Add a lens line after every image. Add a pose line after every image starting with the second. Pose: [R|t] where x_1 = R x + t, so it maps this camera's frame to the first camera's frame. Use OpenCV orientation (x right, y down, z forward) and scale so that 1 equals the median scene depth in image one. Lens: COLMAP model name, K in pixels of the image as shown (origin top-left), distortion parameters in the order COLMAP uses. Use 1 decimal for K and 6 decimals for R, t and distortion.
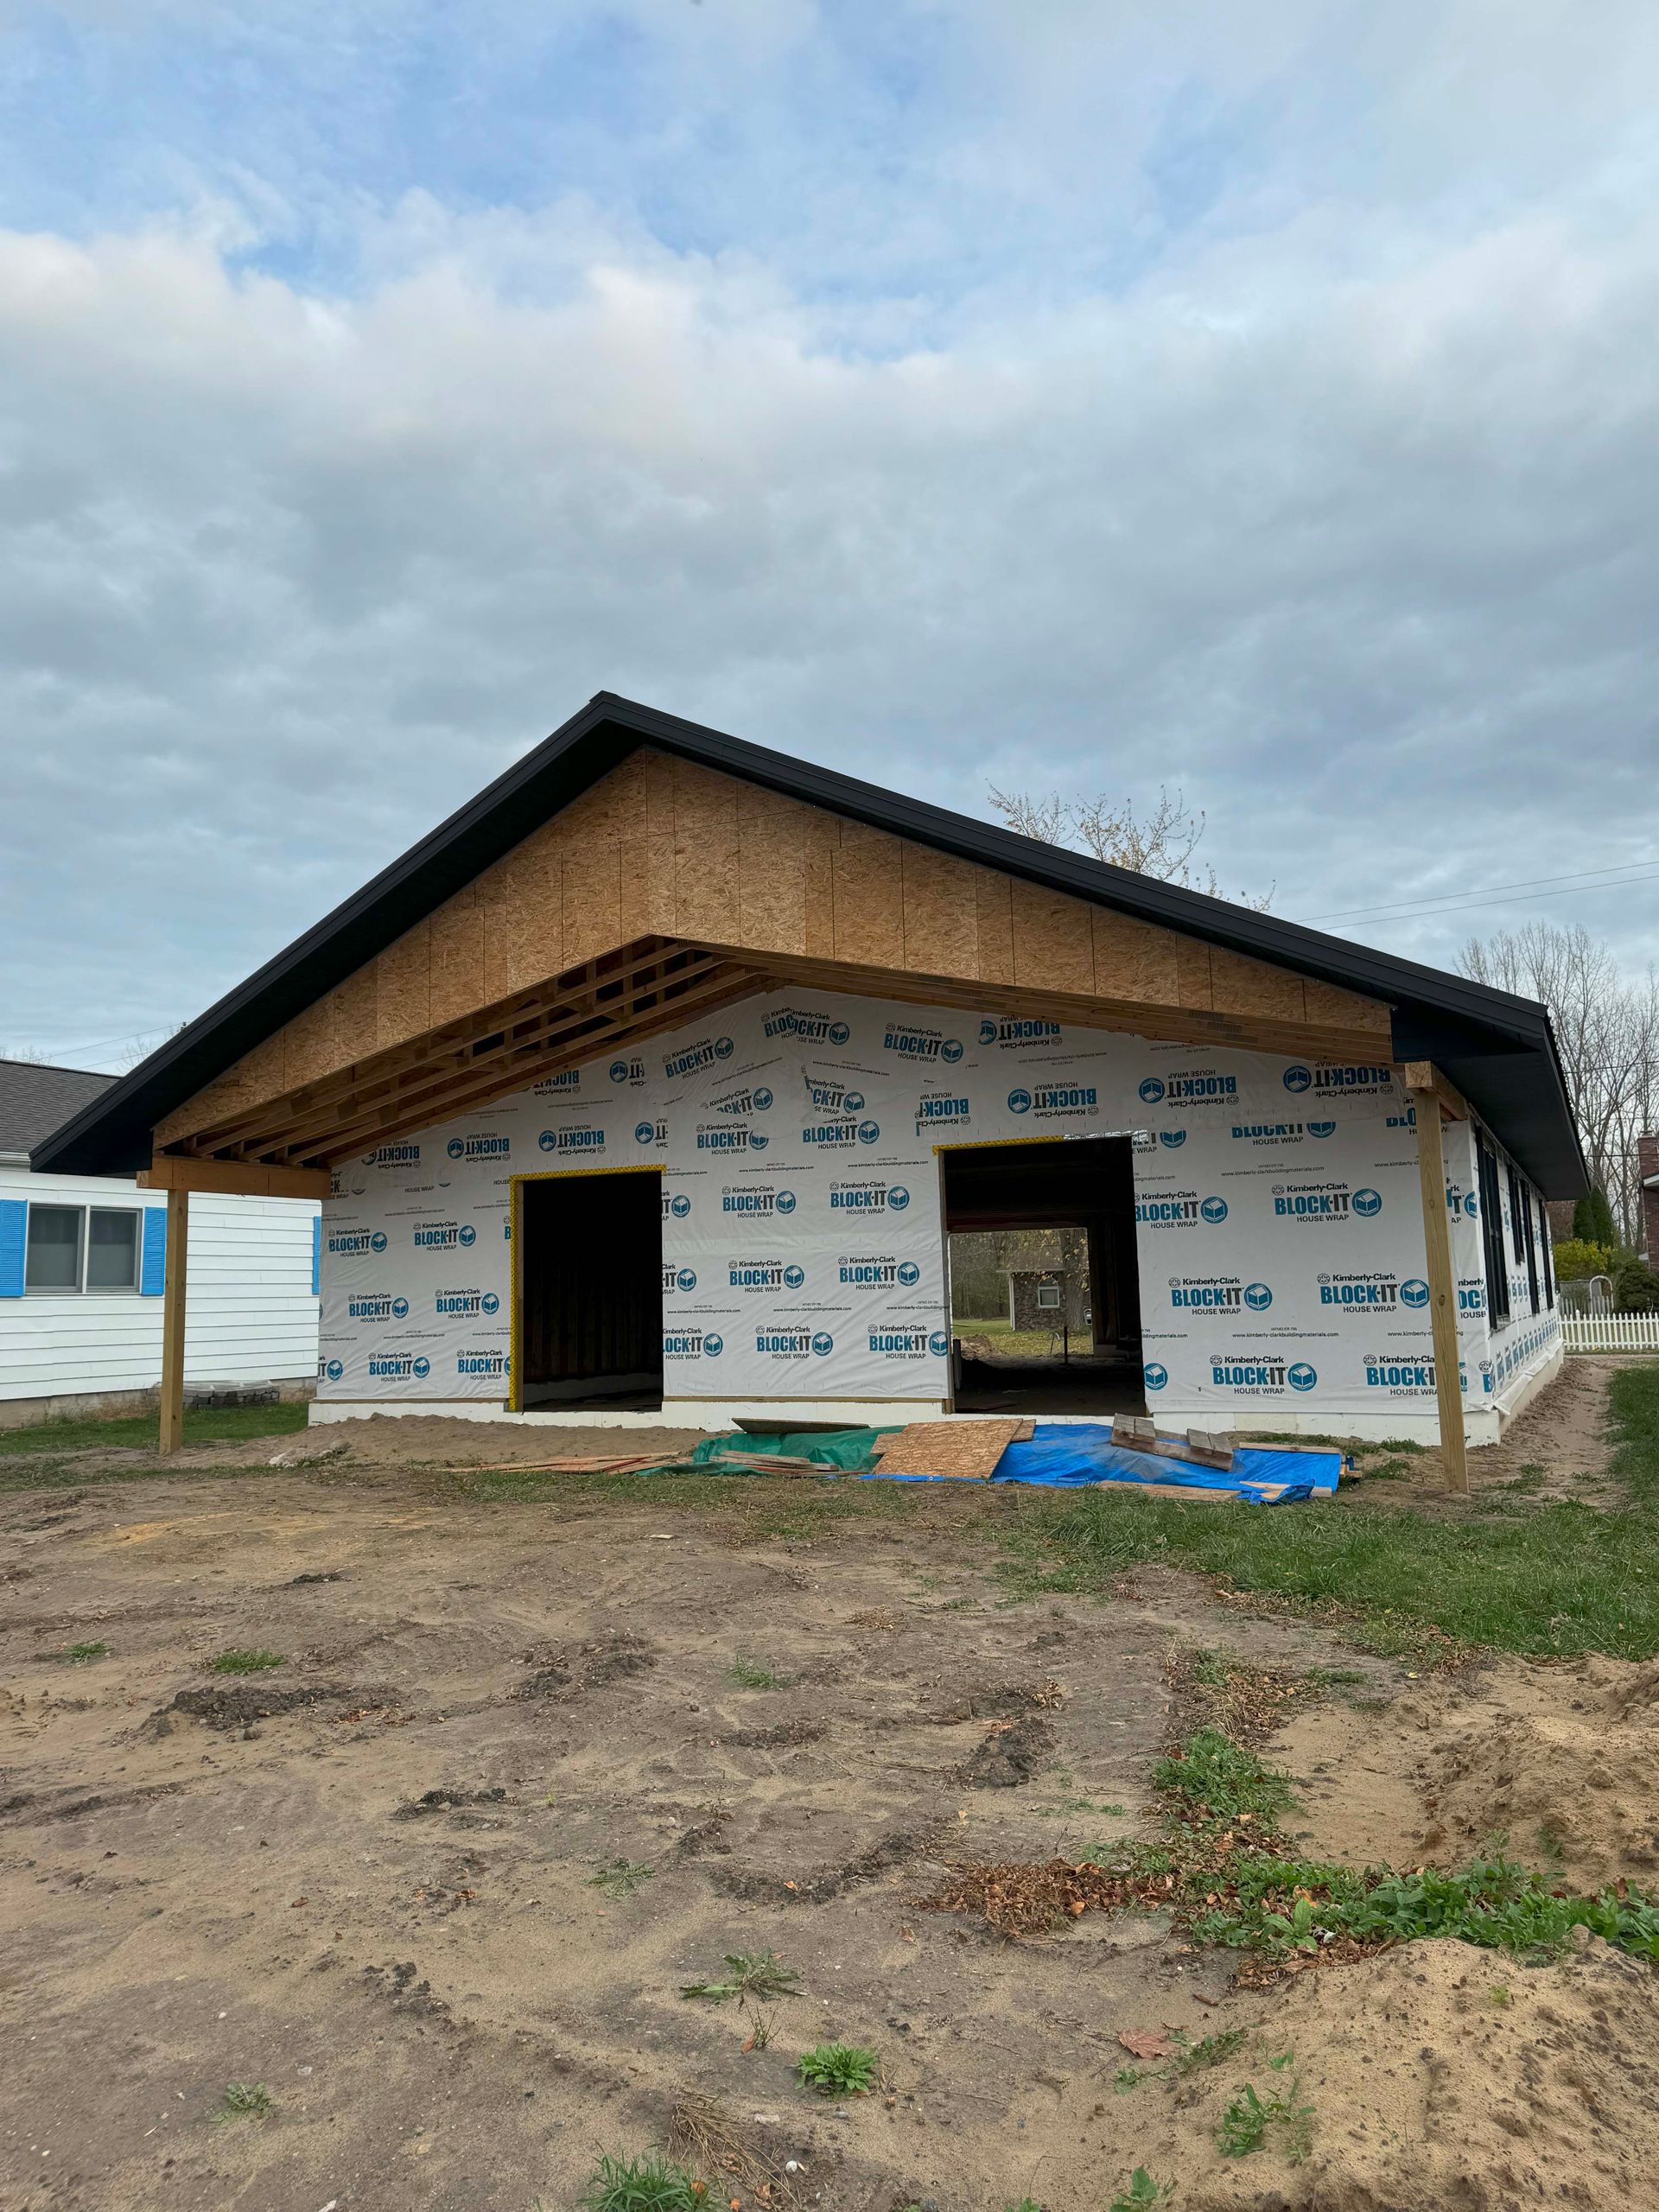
lens RADIAL K [[1573.9, 0, 829.8], [0, 1573.9, 1107.5], [0, 0, 1]] dist [0.077140, 0.000453]
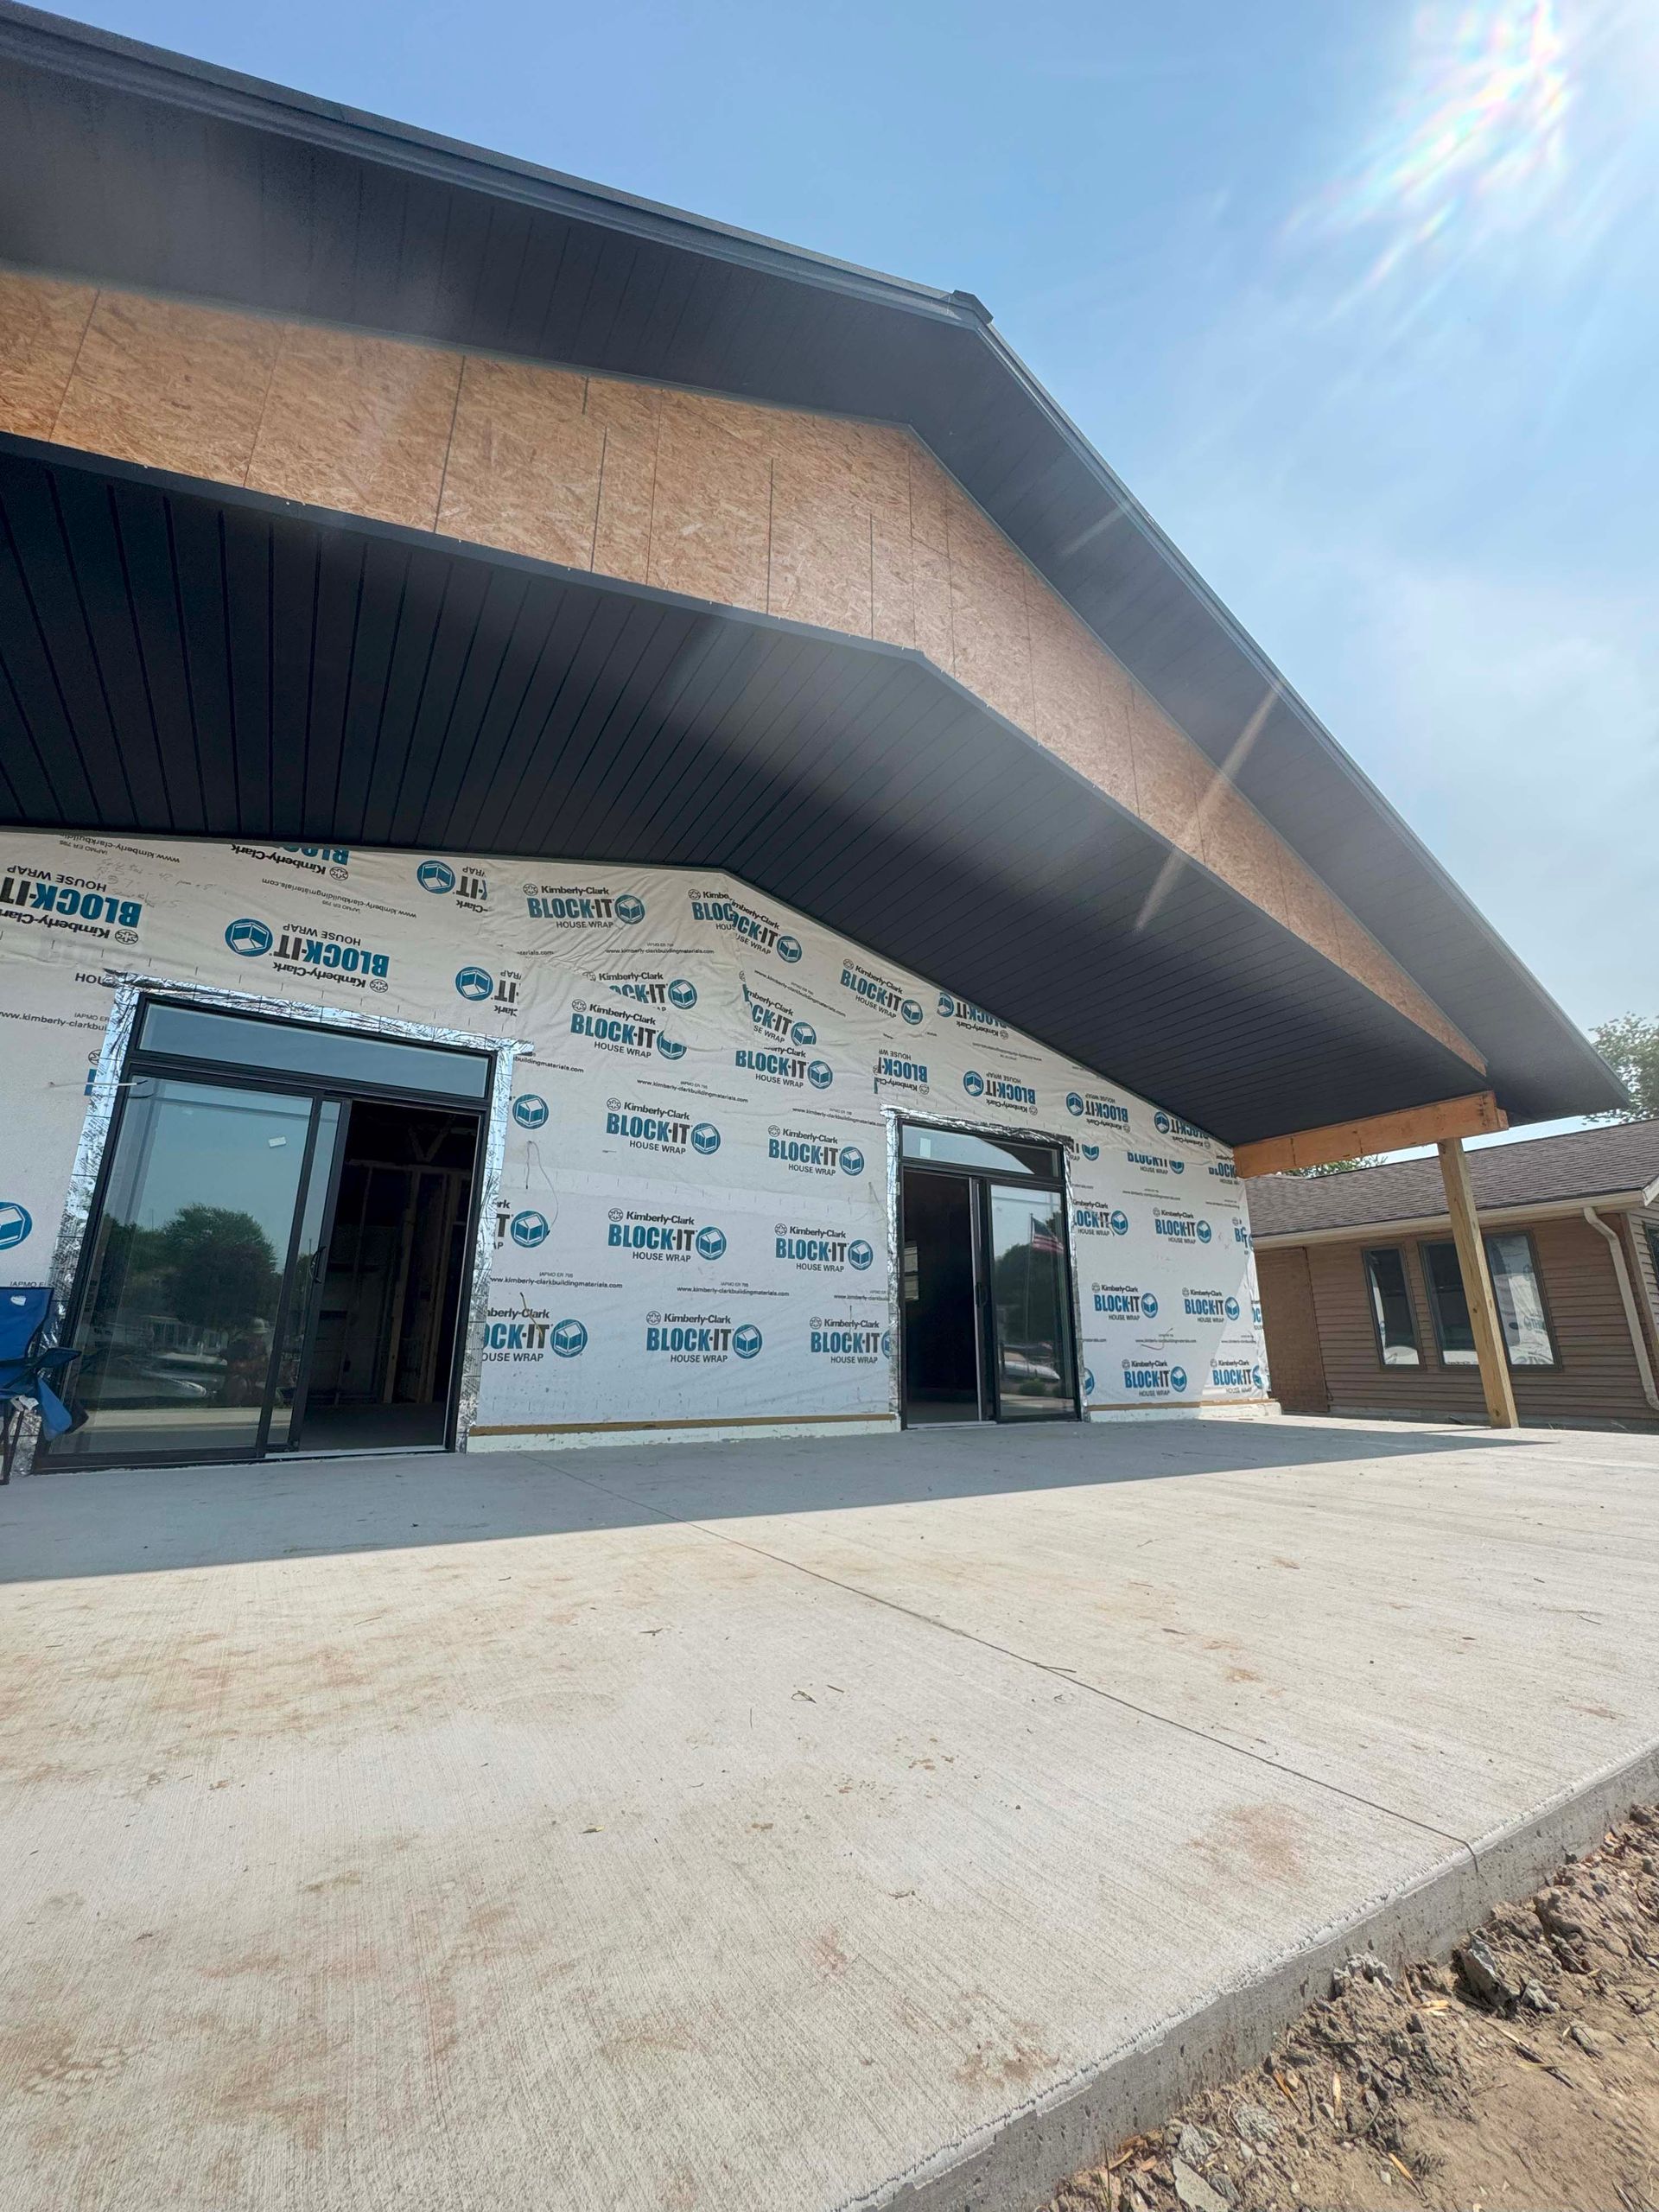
lens RADIAL K [[873.0, 0, 830.0], [0, 873.0, 1098.4], [0, 0, 1]] dist [-0.000772, -0.000089]
pose [[0.532222, 0.255957, 0.806986, -0.327174], [-0.129138, 0.966592, -0.221412, 0.124504], [-0.836698, 0.013628, 0.547495, 0.740080]]
